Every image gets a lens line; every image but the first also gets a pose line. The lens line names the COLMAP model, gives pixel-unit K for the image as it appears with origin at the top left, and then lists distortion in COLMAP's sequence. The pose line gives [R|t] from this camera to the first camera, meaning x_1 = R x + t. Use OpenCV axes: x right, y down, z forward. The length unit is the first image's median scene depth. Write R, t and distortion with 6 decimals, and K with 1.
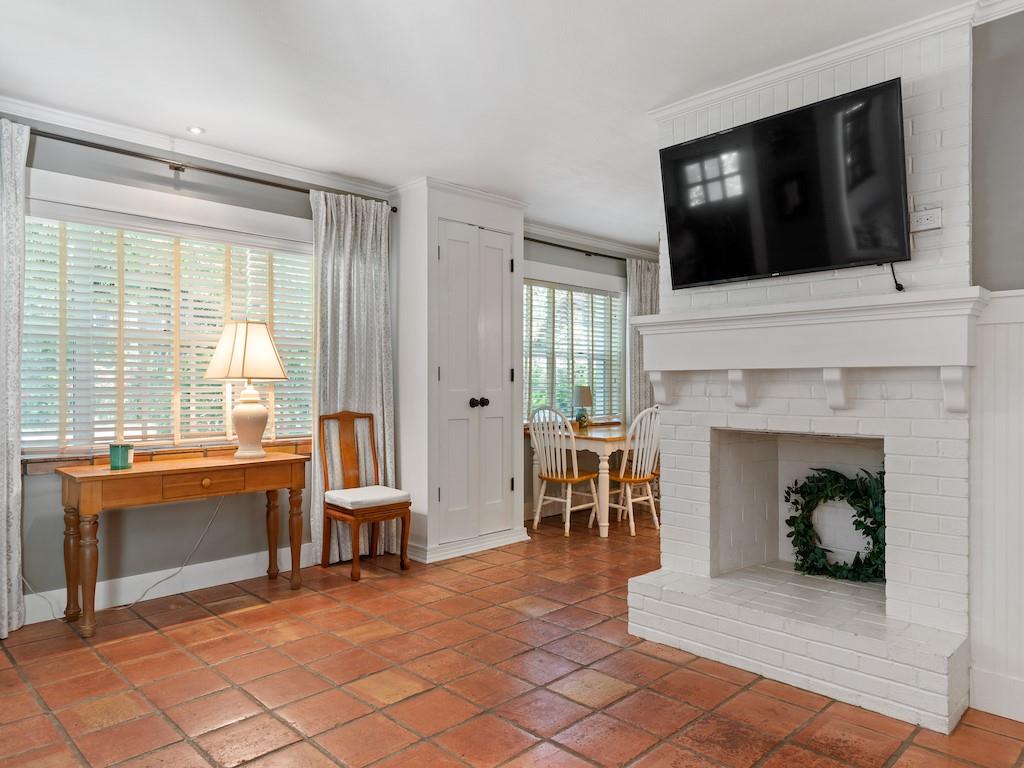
lens RADIAL K [[676.3, 0, 508.5], [0, 676.3, 388.4], [0, 0, 1]] dist [0.015716, -0.001073]
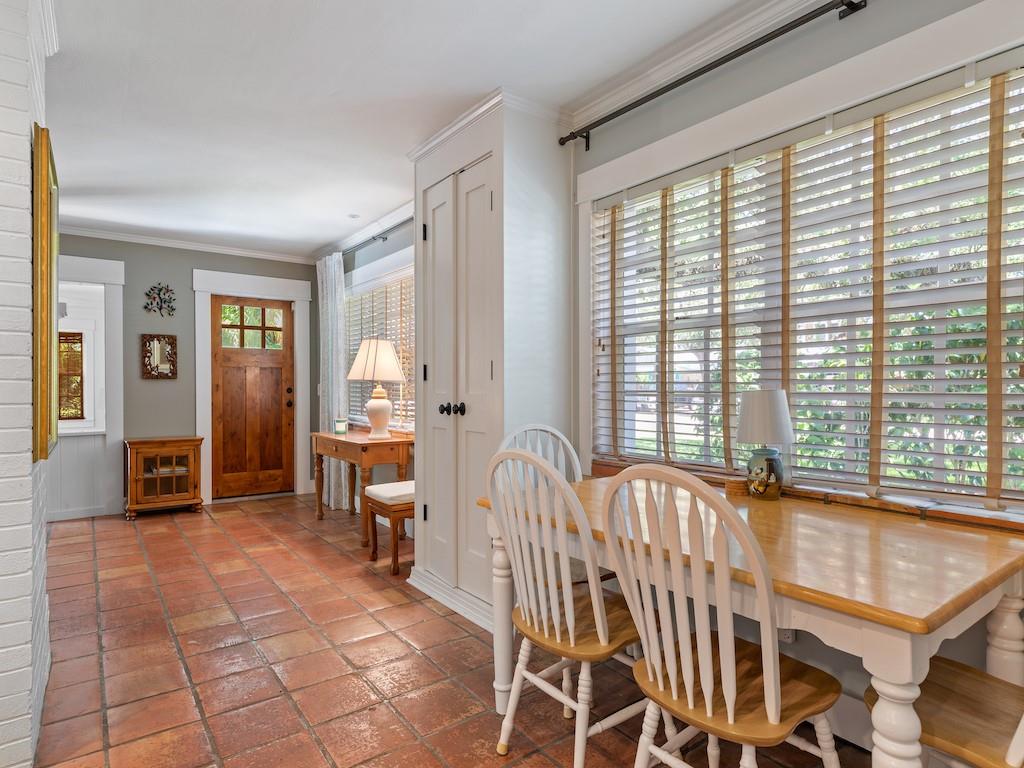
lens RADIAL K [[583.7, 0, 519.8], [0, 583.7, 386.1], [0, 0, 1]] dist [0.012396, -0.001549]
pose [[-0.143406, 0.004908, -0.989652, 0.527126], [-0.002333, 0.999983, 0.005297, -0.007797], [0.989661, 0.003068, -0.143392, 1.047615]]
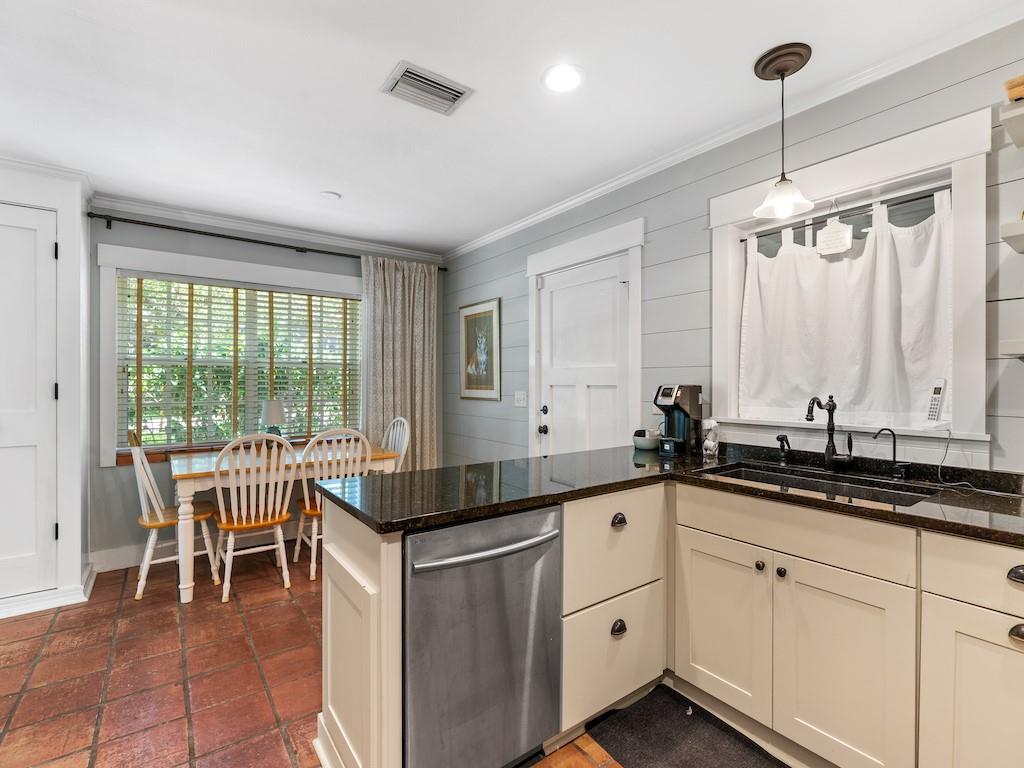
lens RADIAL K [[483.5, 0, 508.2], [0, 483.5, 380.0], [0, 0, 1]] dist [-0.000281, 0.000347]
pose [[0.987175, 0.002891, -0.159613, 0.578270], [-0.005220, 0.999886, -0.014173, -0.025504], [0.159554, 0.014824, 0.987078, 0.505971]]
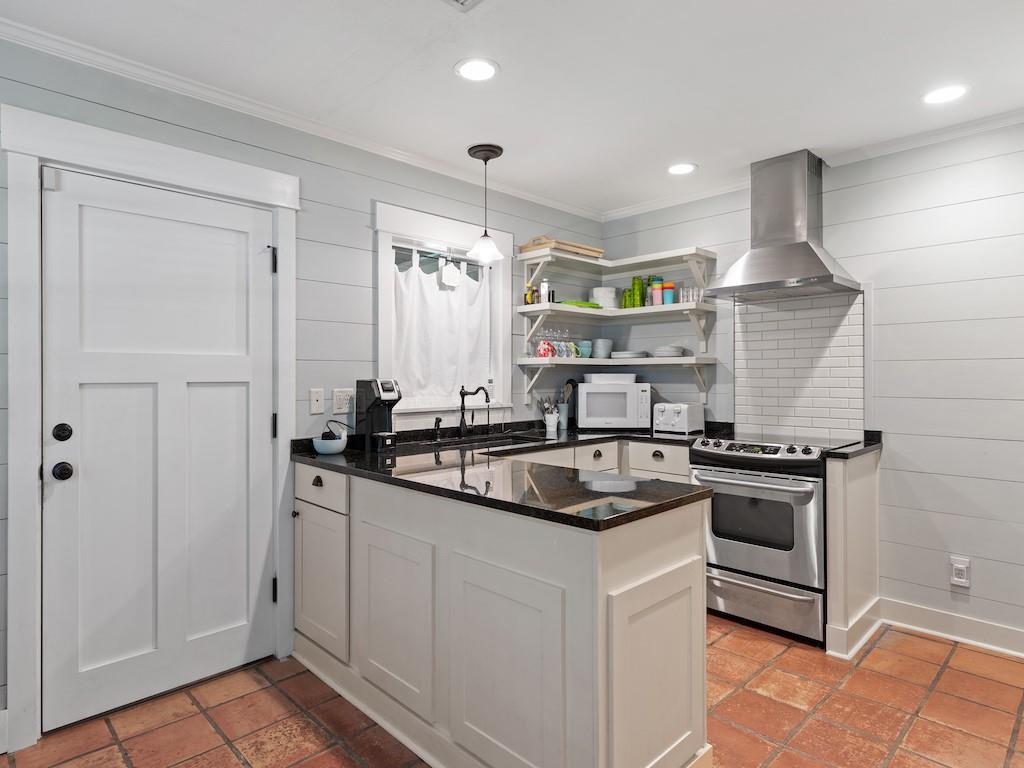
lens RADIAL K [[583.7, 0, 510.0], [0, 583.7, 376.6], [0, 0, 1]] dist [0.012396, -0.001549]
pose [[0.006765, 0.002558, 0.999974, 0.116765], [0.012125, 0.999923, -0.002639, -0.028168], [-0.999904, 0.012143, 0.006734, 0.852117]]
